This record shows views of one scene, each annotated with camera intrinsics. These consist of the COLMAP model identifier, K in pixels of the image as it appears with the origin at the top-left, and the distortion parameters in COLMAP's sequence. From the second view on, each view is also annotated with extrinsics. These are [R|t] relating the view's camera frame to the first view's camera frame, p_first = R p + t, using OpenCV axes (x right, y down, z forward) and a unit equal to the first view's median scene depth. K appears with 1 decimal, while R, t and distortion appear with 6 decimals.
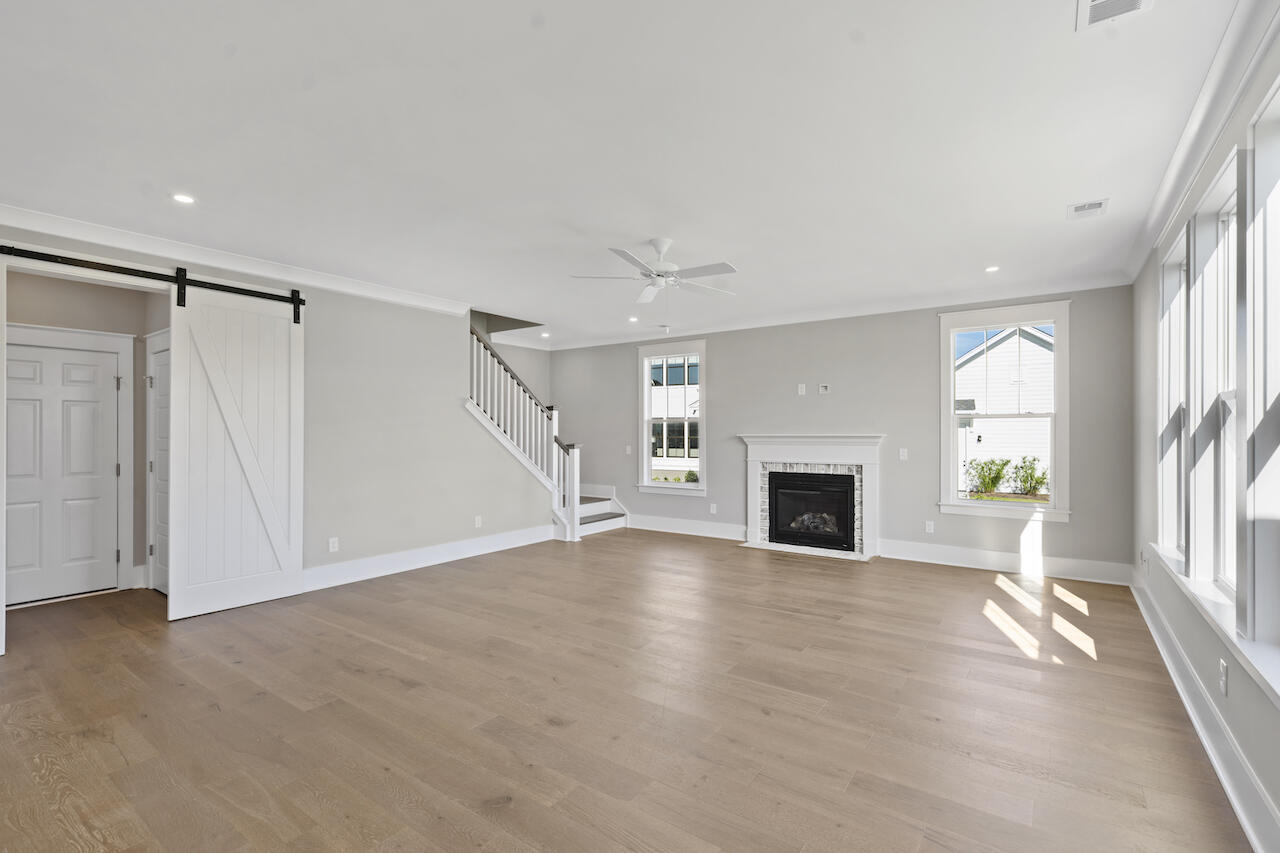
lens RADIAL K [[588.2, 0, 634.8], [0, 588.2, 428.5], [0, 0, 1]] dist [-0.010955, 0.000646]
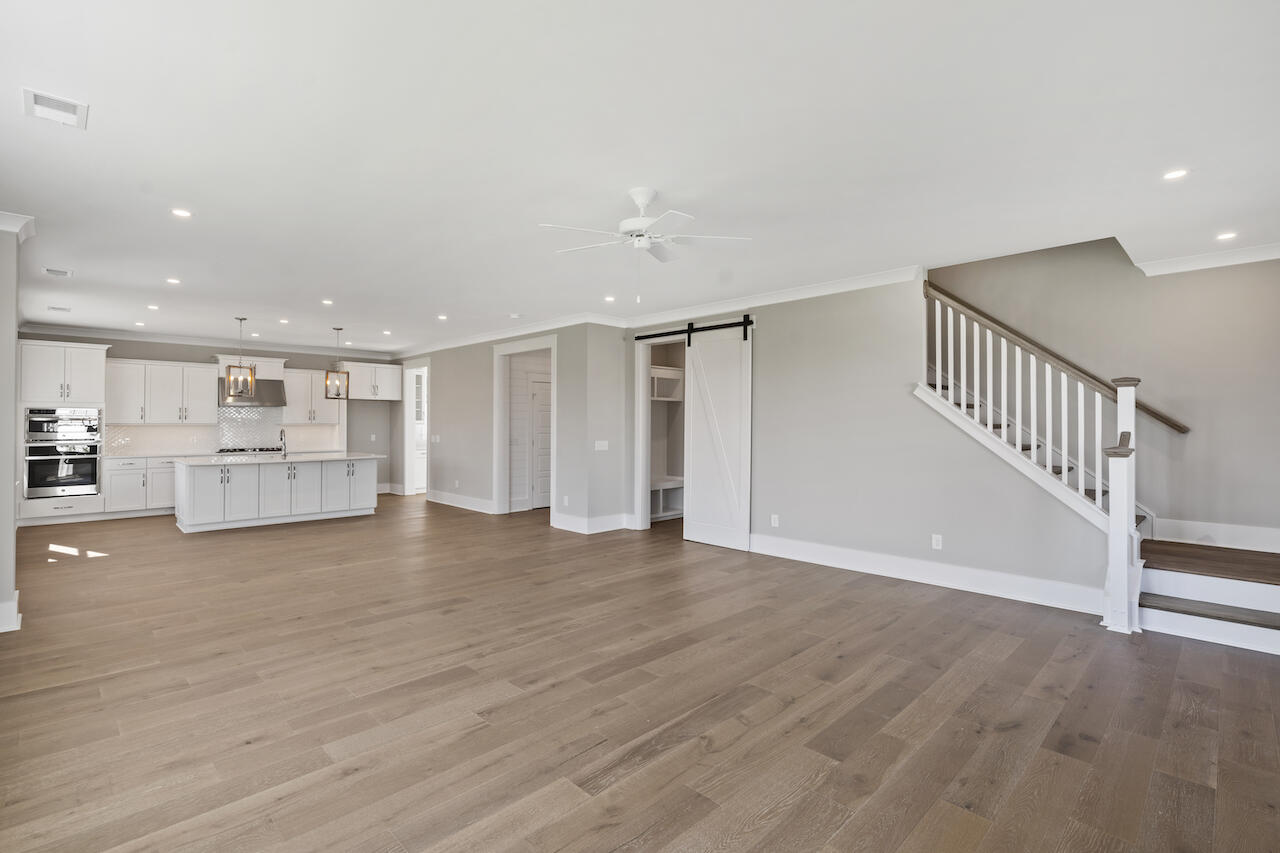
lens RADIAL K [[588.2, 0, 635.9], [0, 588.2, 415.6], [0, 0, 1]] dist [-0.010955, 0.000646]
pose [[-0.170206, -0.014493, -0.985302, 0.564782], [0.003032, 0.999879, -0.015231, 0.003834], [0.985404, -0.005580, -0.170142, 0.752478]]
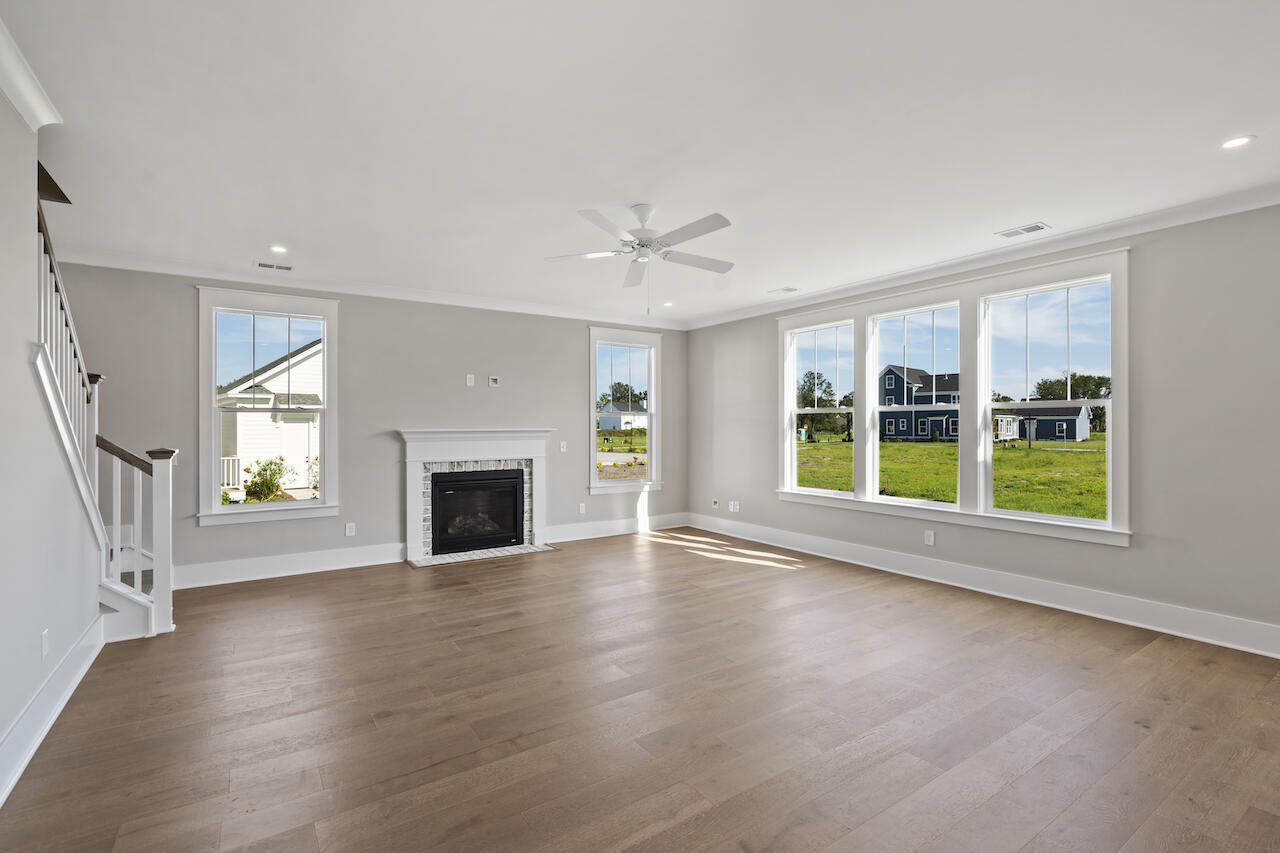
lens RADIAL K [[588.2, 0, 637.4], [0, 588.2, 422.8], [0, 0, 1]] dist [-0.010955, 0.000646]
pose [[0.339057, 0.004990, 0.940753, -0.520354], [-0.002154, 0.999987, -0.004528, 0.003801], [-0.940763, -0.000491, 0.339063, 0.474664]]
